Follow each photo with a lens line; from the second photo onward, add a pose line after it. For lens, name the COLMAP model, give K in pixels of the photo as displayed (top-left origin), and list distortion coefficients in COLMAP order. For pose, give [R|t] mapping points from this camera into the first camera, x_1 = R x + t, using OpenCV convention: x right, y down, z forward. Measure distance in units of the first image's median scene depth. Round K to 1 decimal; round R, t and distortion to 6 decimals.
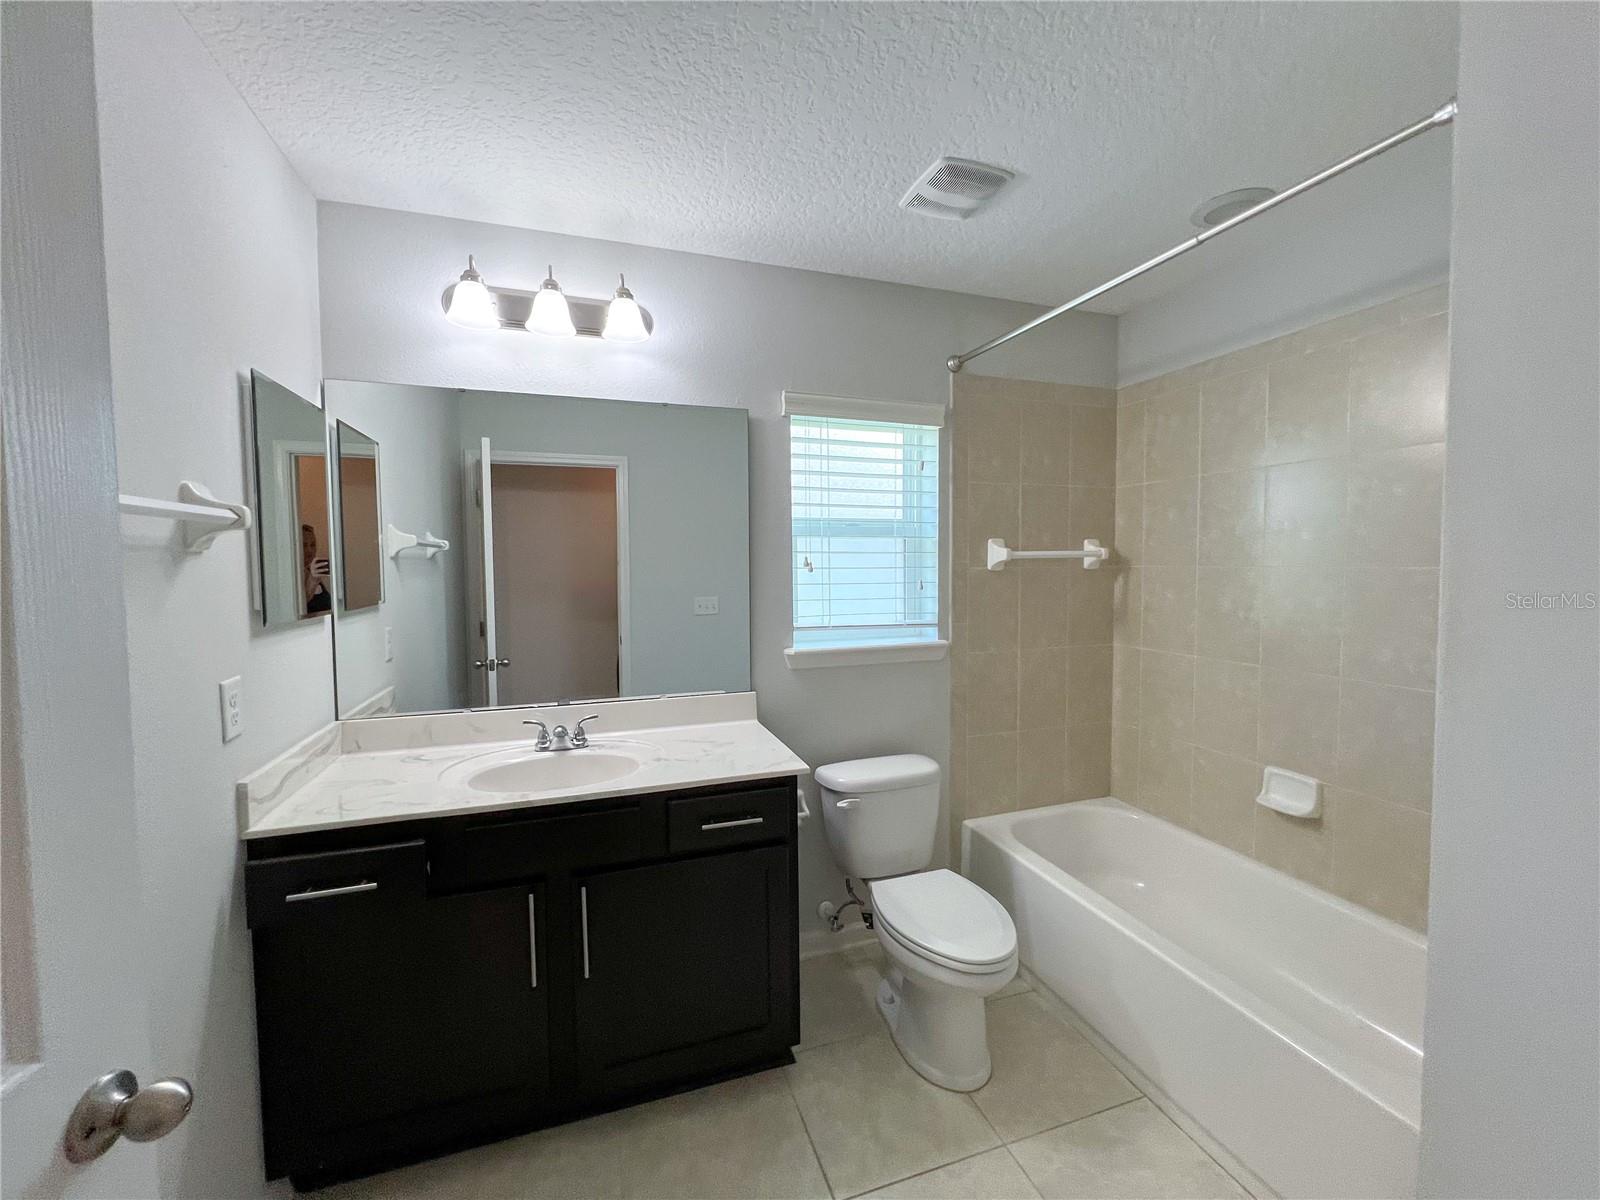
lens RADIAL K [[645.1, 0, 803.2], [0, 645.1, 600.9], [0, 0, 1]] dist [-0.001435, -0.000243]
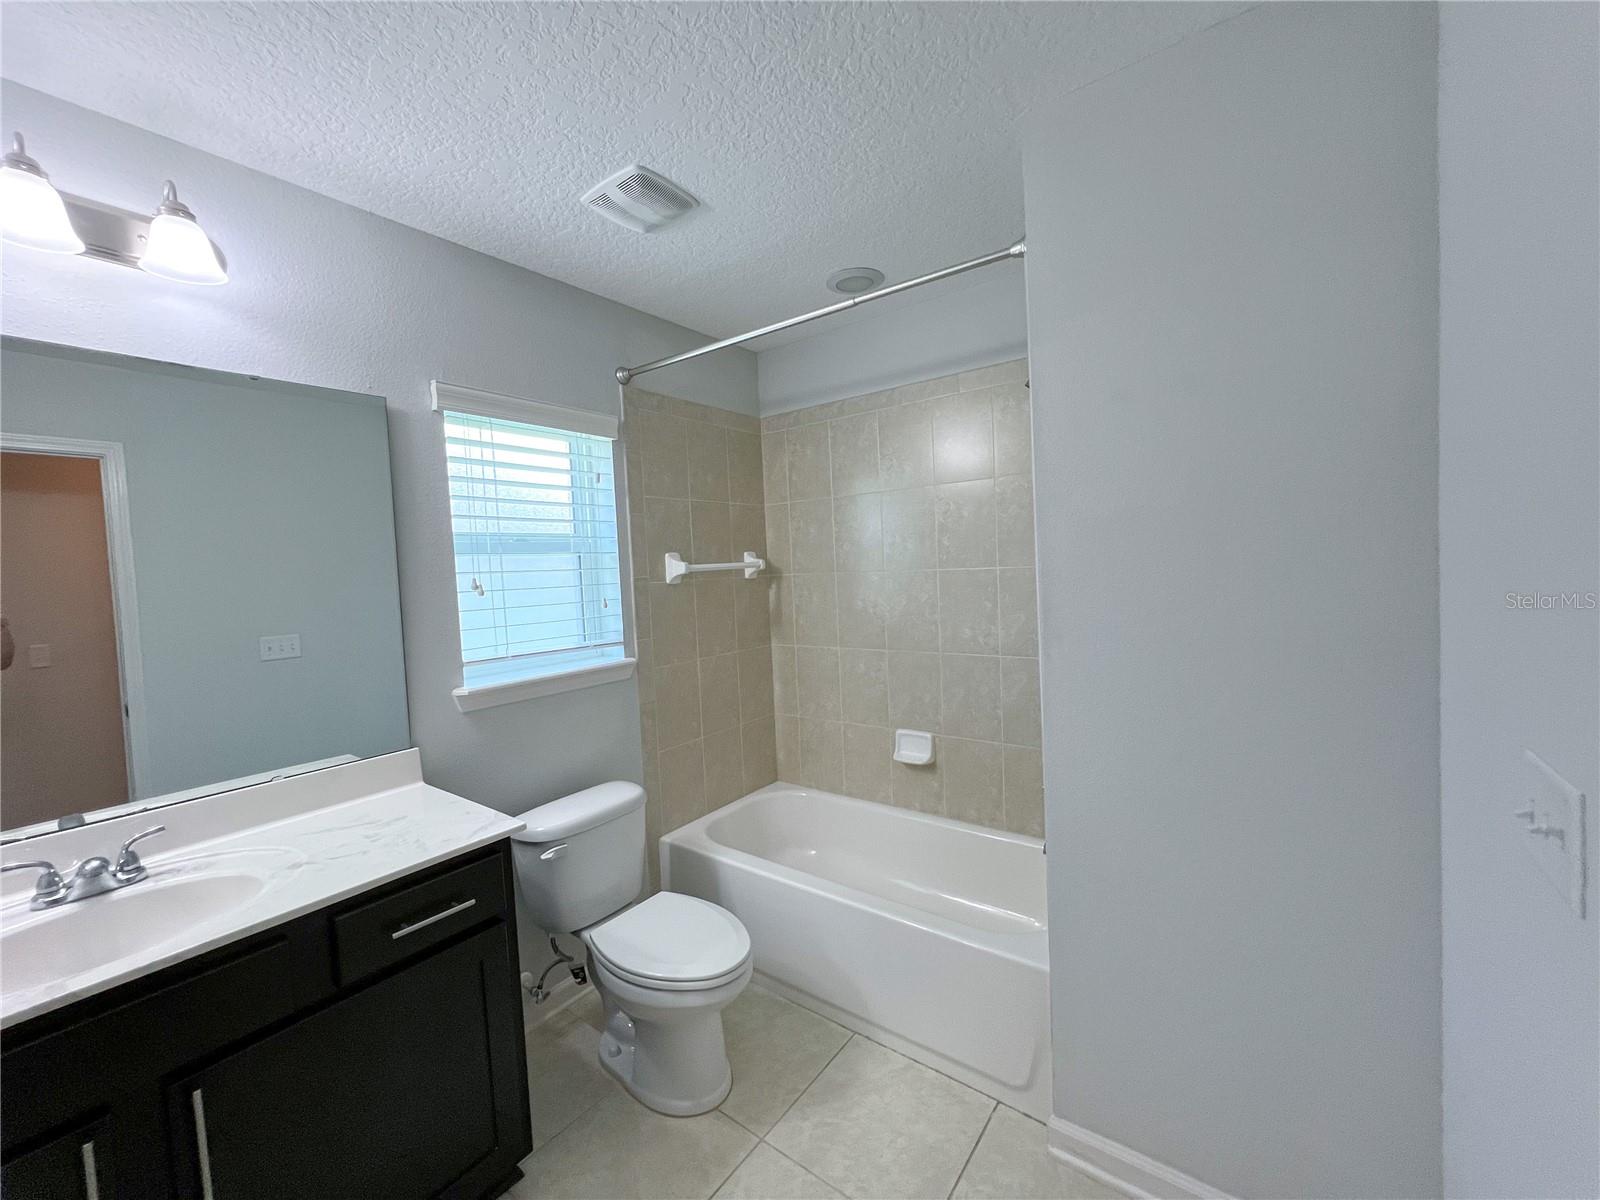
lens RADIAL K [[638.6, 0, 800.0], [0, 638.6, 600.0], [0, 0, 1]] dist [0.001097, 0.000059]
pose [[0.826464, -0.059698, 0.559816, -0.115291], [0.071205, 0.997461, 0.001246, -0.010297], [-0.558469, 0.038832, 0.828616, 0.062220]]
